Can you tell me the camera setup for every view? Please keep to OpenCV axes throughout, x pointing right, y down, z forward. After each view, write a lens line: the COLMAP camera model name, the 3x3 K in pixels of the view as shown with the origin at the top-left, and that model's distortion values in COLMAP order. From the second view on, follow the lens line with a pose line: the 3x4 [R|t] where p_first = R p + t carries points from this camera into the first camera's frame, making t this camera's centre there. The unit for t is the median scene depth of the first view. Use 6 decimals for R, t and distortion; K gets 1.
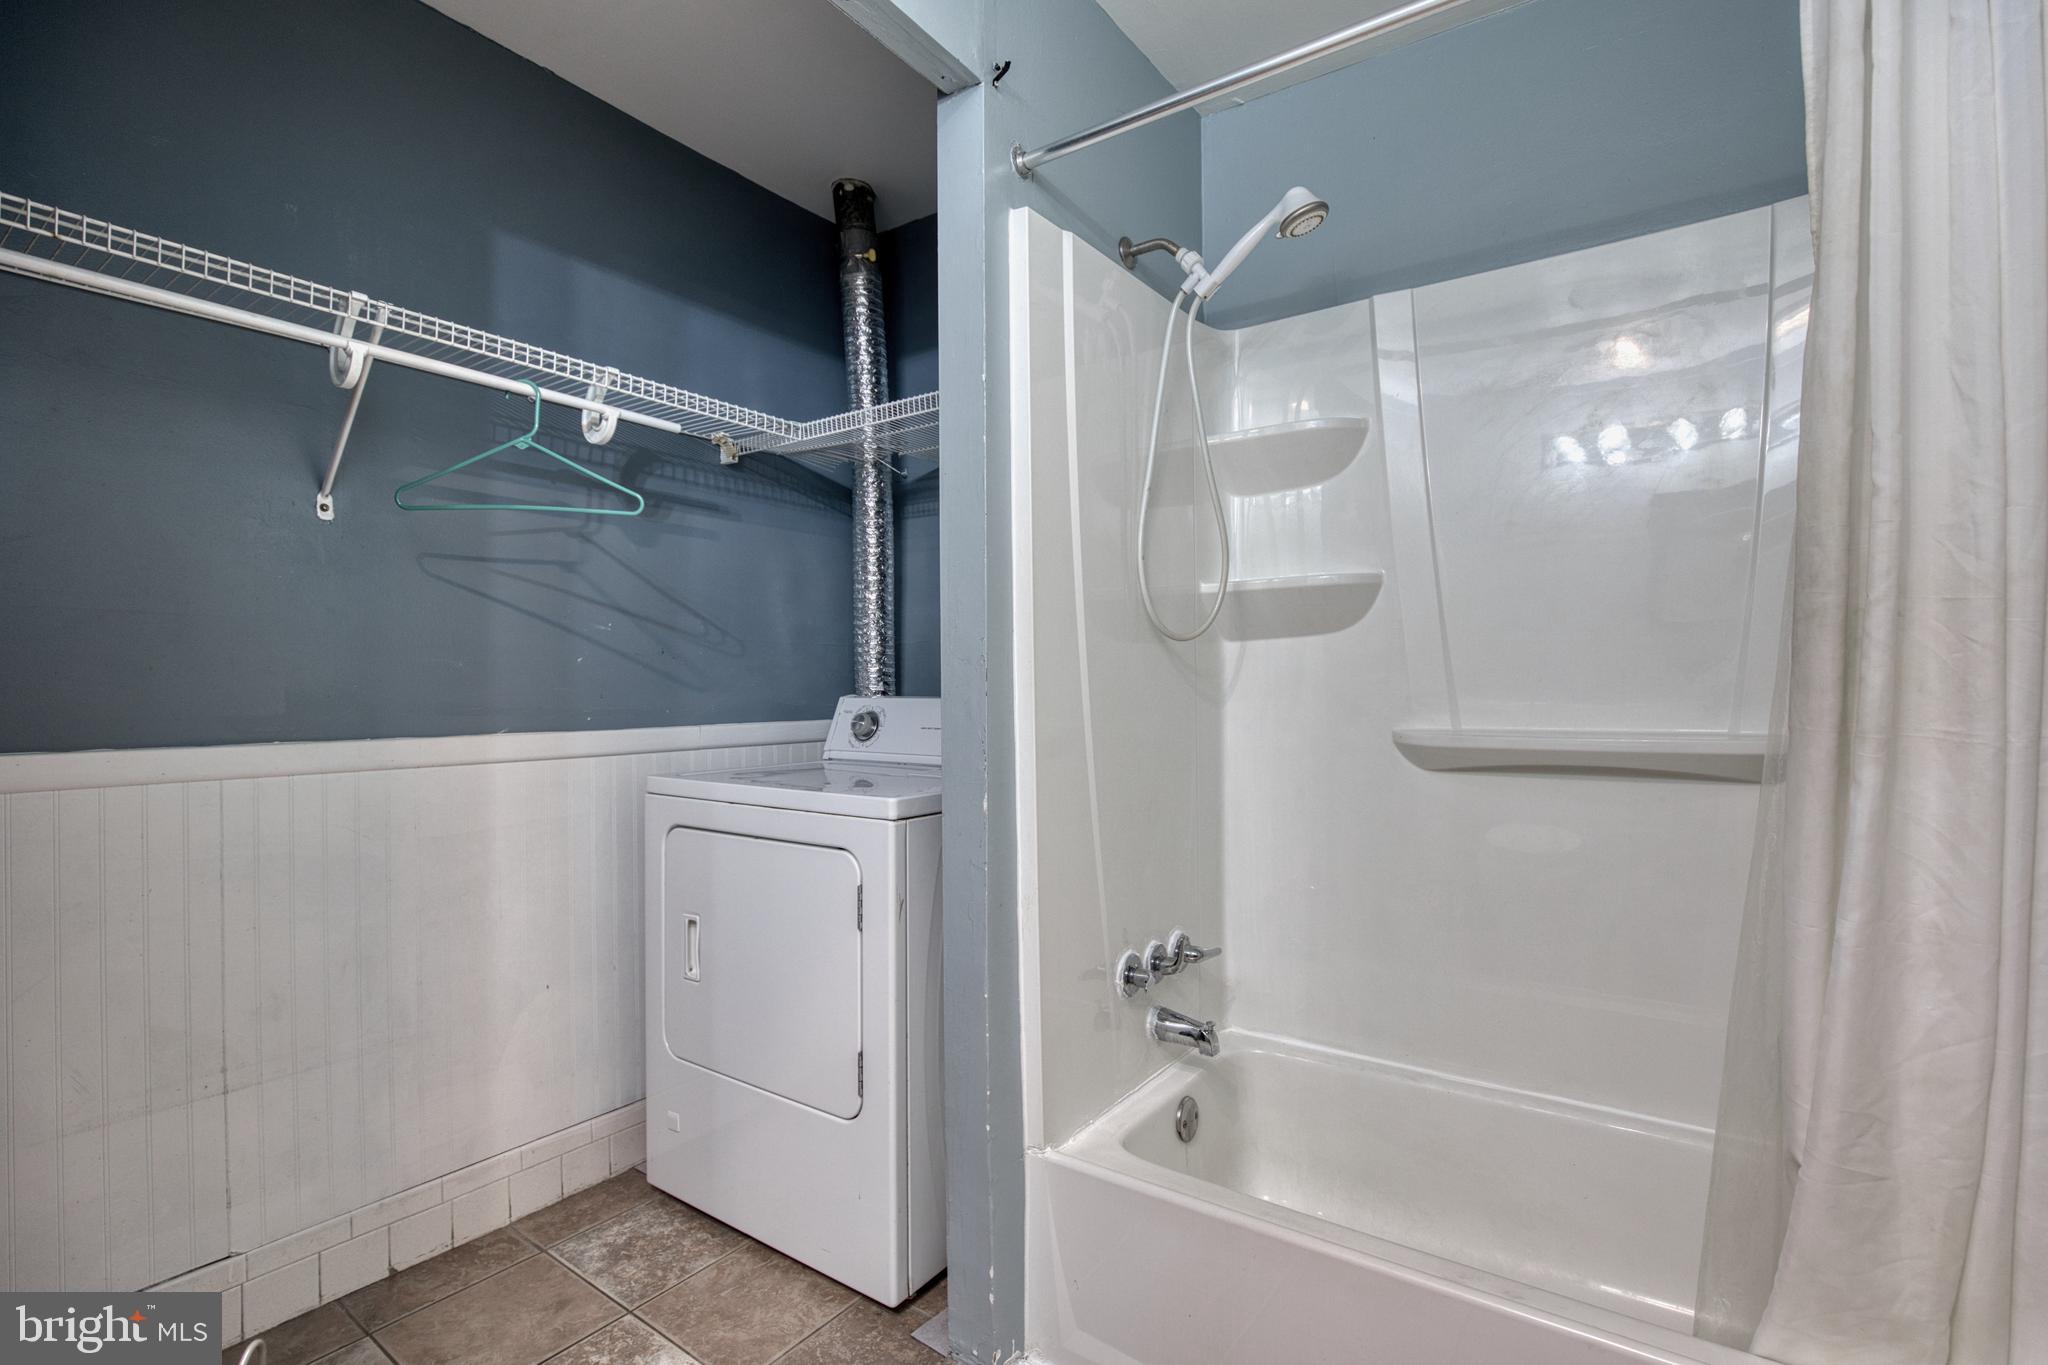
lens RADIAL K [[942.7, 0, 1029.2], [0, 942.7, 684.3], [0, 0, 1]] dist [-0.012830, 0.001172]
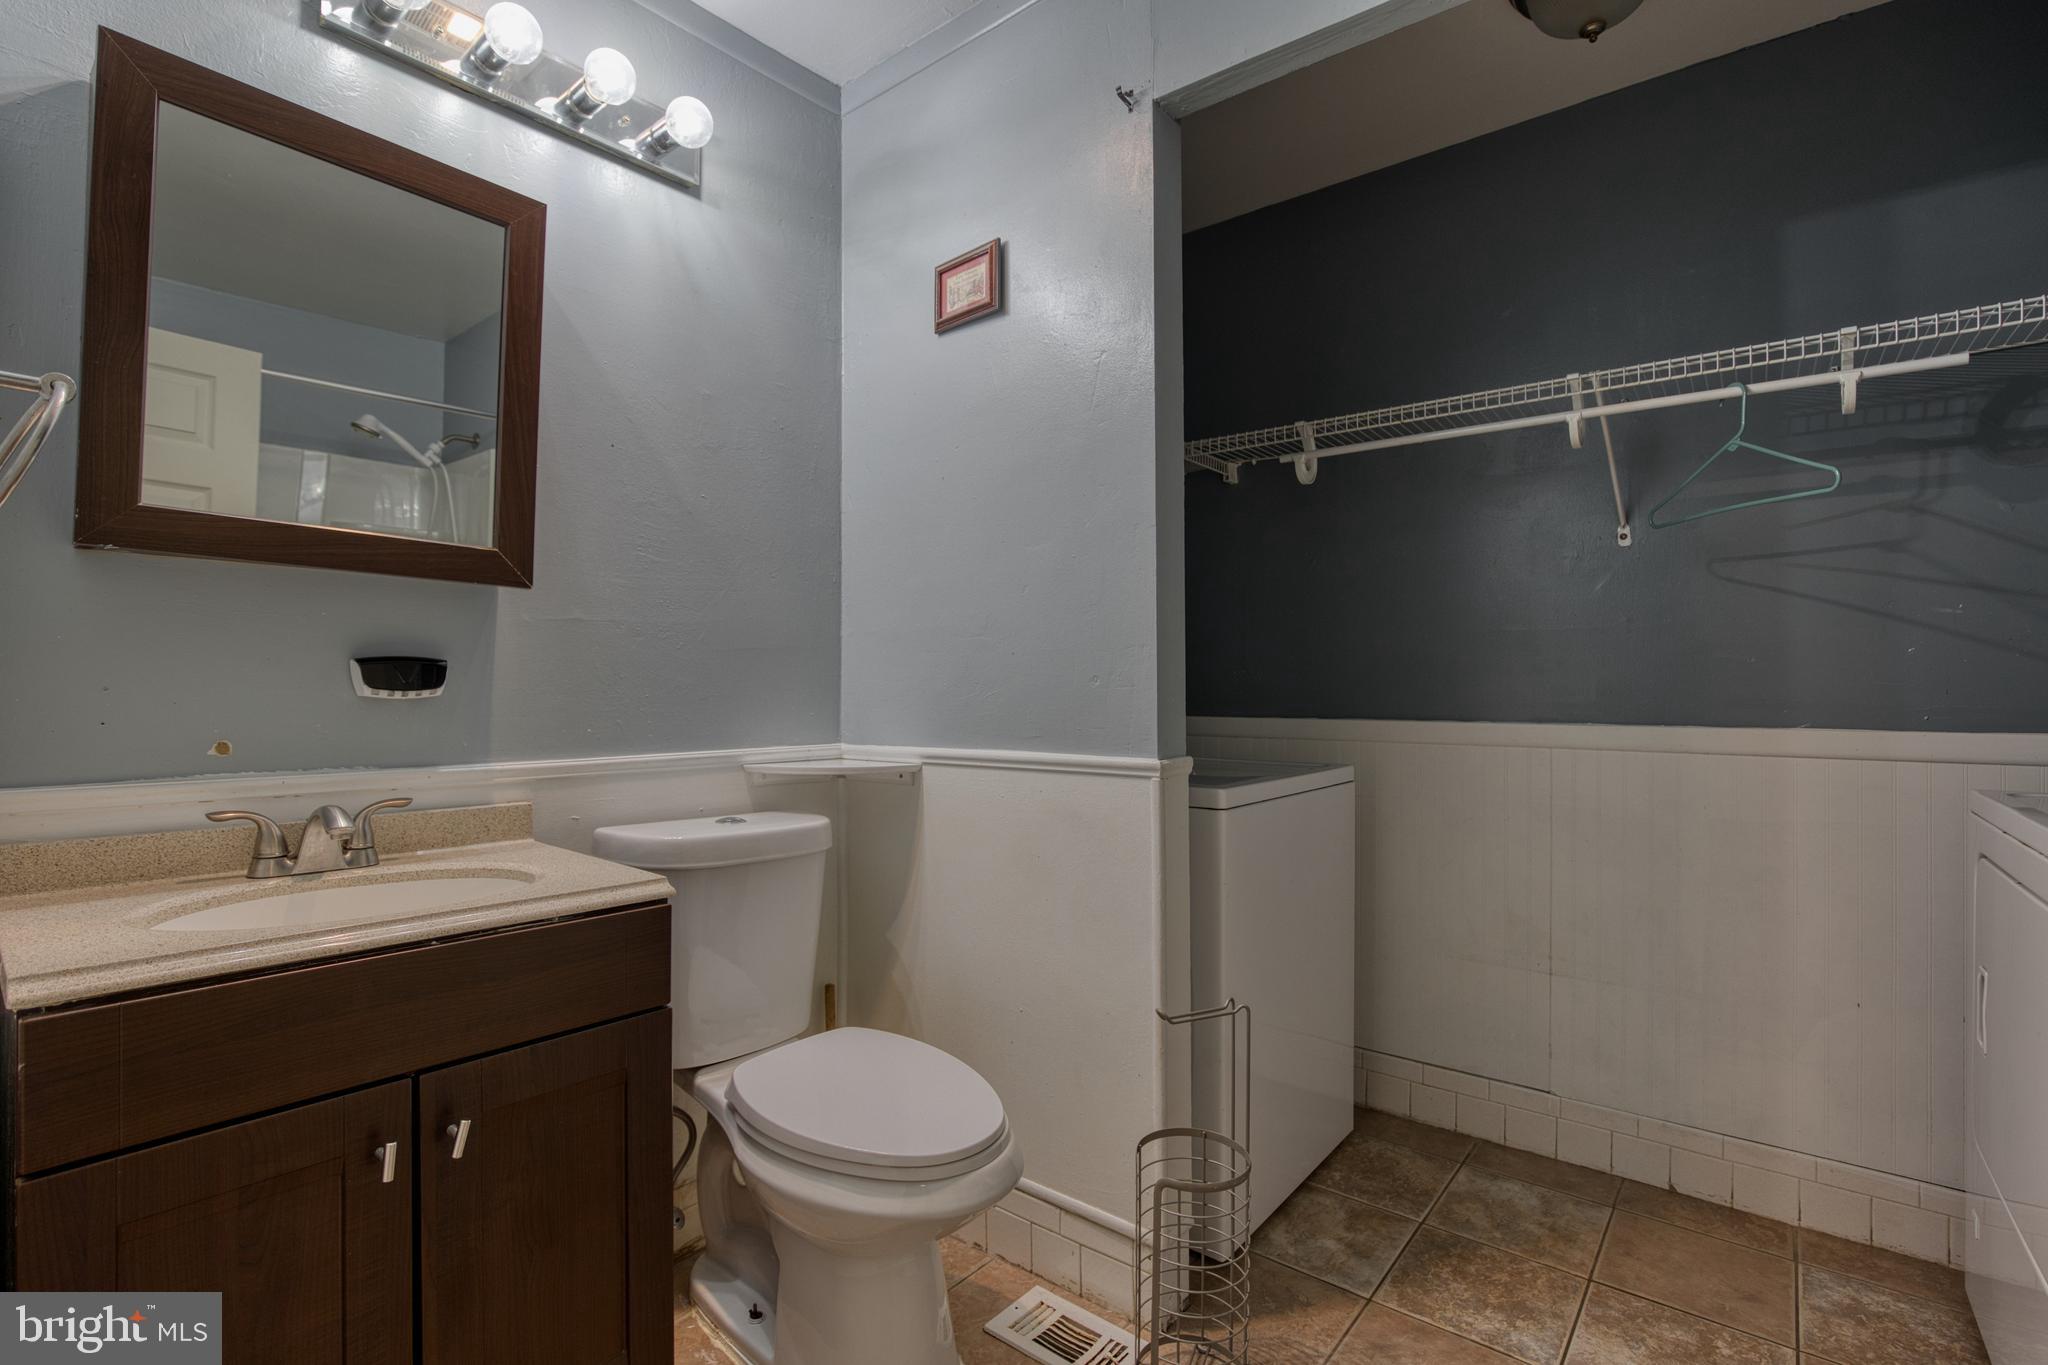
lens RADIAL K [[942.7, 0, 1029.2], [0, 942.7, 684.3], [0, 0, 1]] dist [-0.012830, 0.001172]
pose [[-0.053463, 0.002810, -0.998566, 0.489171], [0.002890, 0.999992, 0.002659, 0.001207], [0.998566, -0.002743, -0.053471, 0.258505]]
